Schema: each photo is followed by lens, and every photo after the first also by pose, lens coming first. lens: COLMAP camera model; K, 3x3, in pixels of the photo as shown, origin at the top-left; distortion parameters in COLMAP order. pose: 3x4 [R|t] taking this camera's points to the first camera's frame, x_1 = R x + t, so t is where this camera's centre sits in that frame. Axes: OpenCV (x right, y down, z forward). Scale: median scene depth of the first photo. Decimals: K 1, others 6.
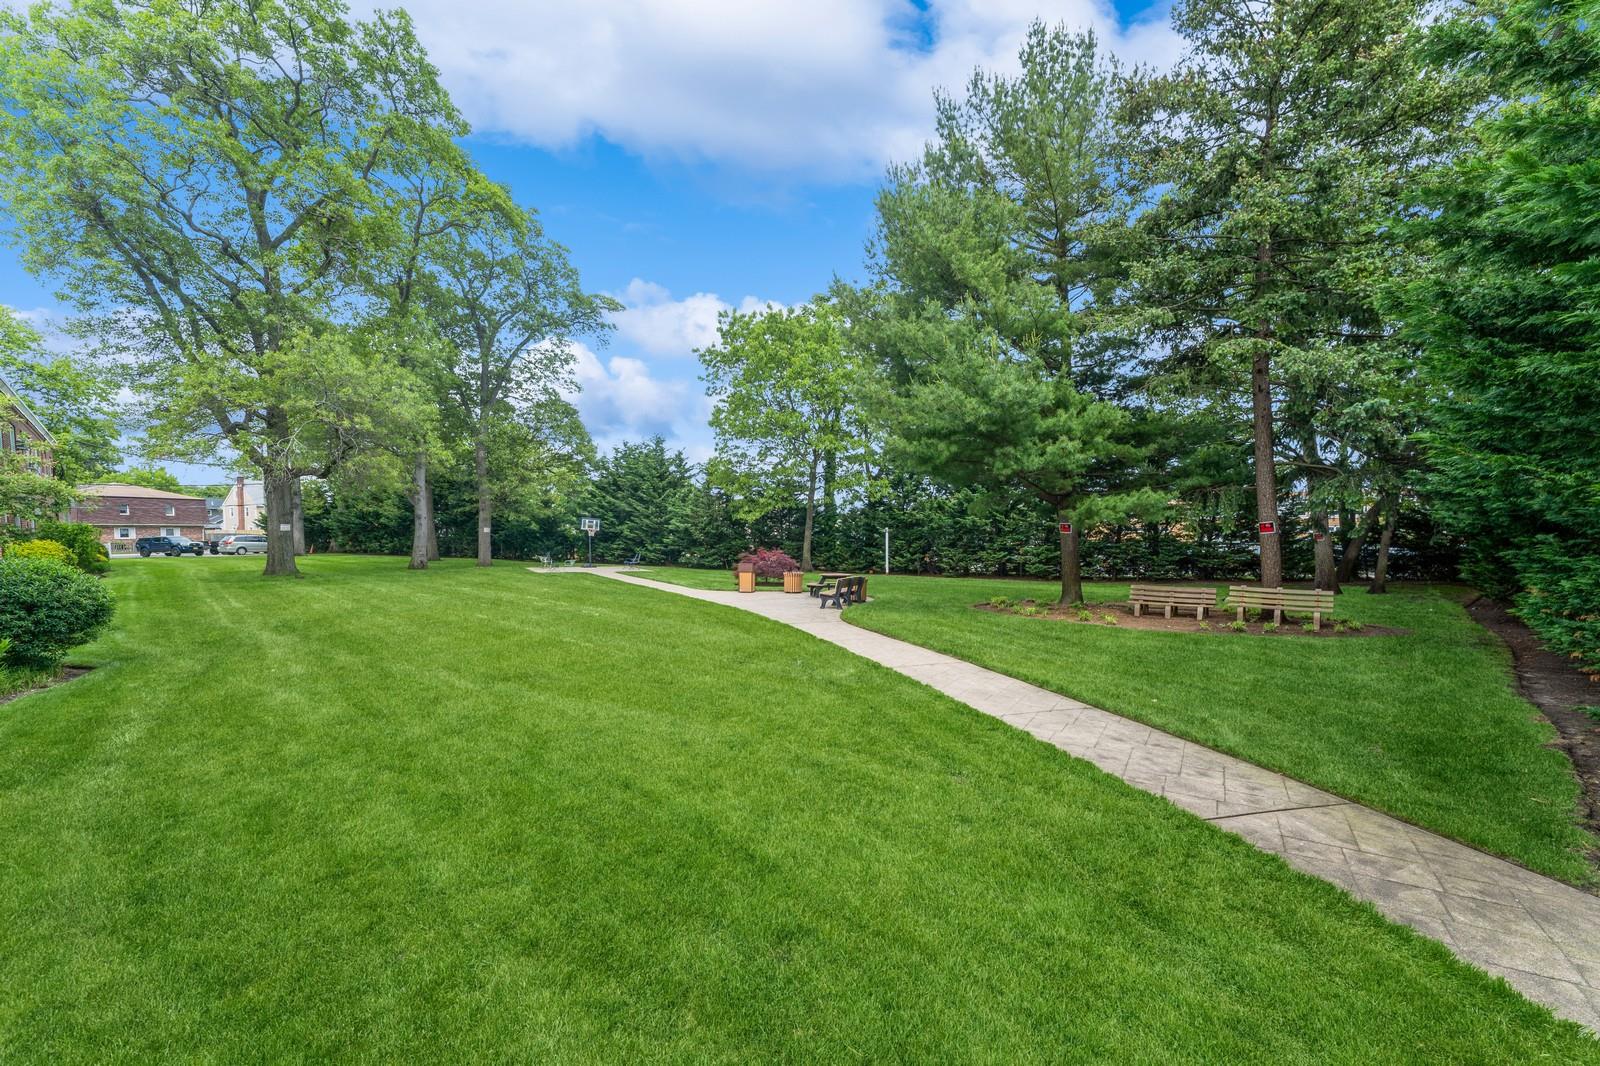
lens RADIAL K [[636.5, 0, 792.4], [0, 636.5, 535.0], [0, 0, 1]] dist [0.000575, -0.000314]
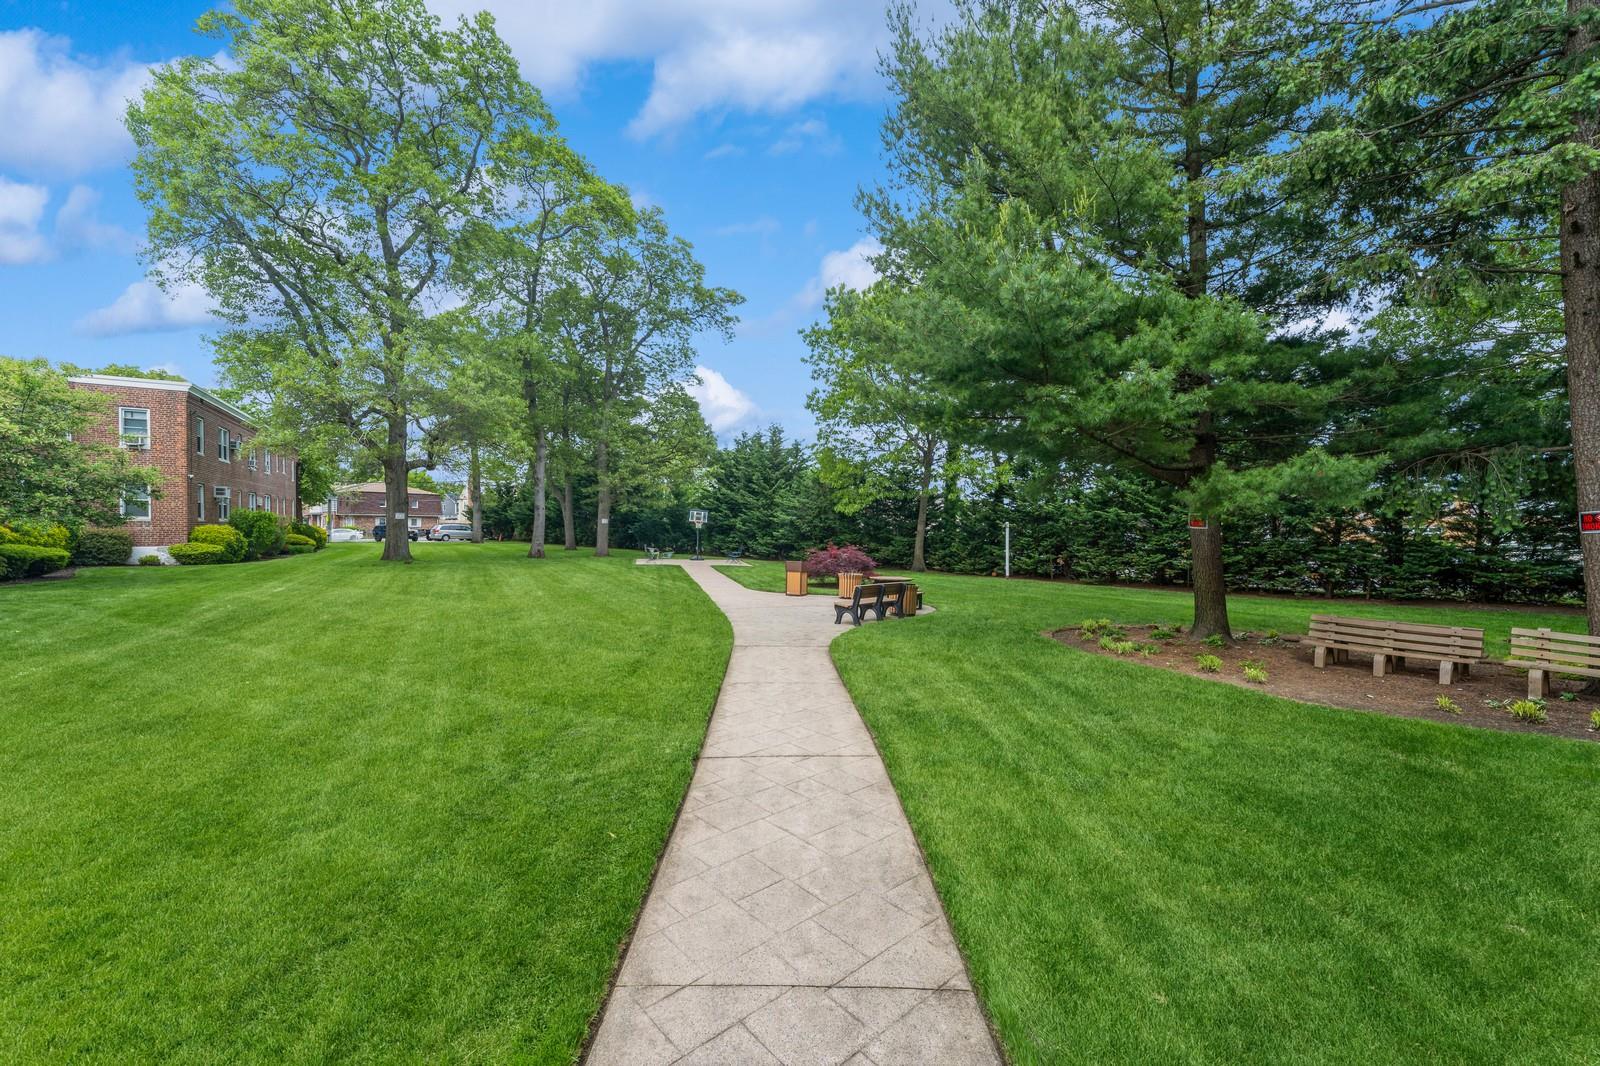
lens RADIAL K [[621.9, 0, 794.9], [0, 621.9, 514.7], [0, 0, 1]] dist [0.000502, -0.000004]
pose [[0.962014, 0.006546, -0.272922, 0.099125], [-0.013479, 0.999632, -0.023536, 0.001674], [0.272668, 0.026321, 0.961748, 0.130276]]
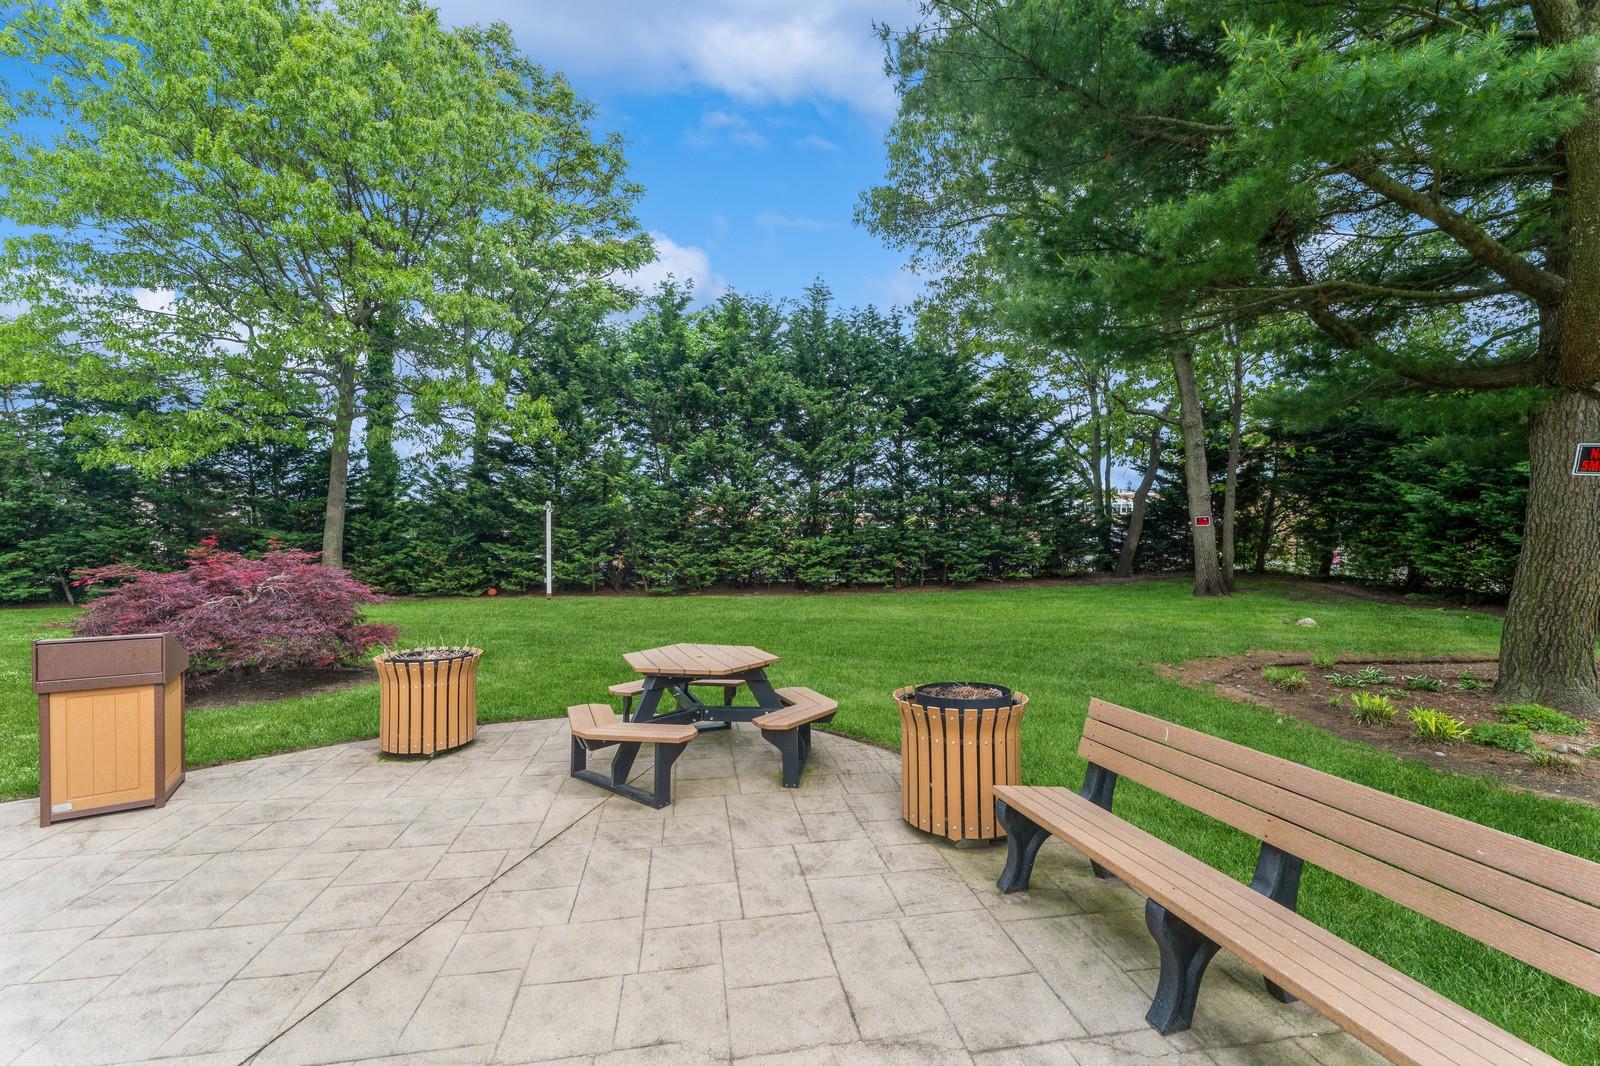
lens RADIAL K [[621.9, 0, 794.9], [0, 621.9, 514.7], [0, 0, 1]] dist [0.000502, -0.000004]
pose [[0.750090, 0.026933, 0.660788, -0.024161], [-0.000810, 0.999207, -0.039807, 0.017231], [-0.661336, 0.029323, 0.749517, 0.499158]]
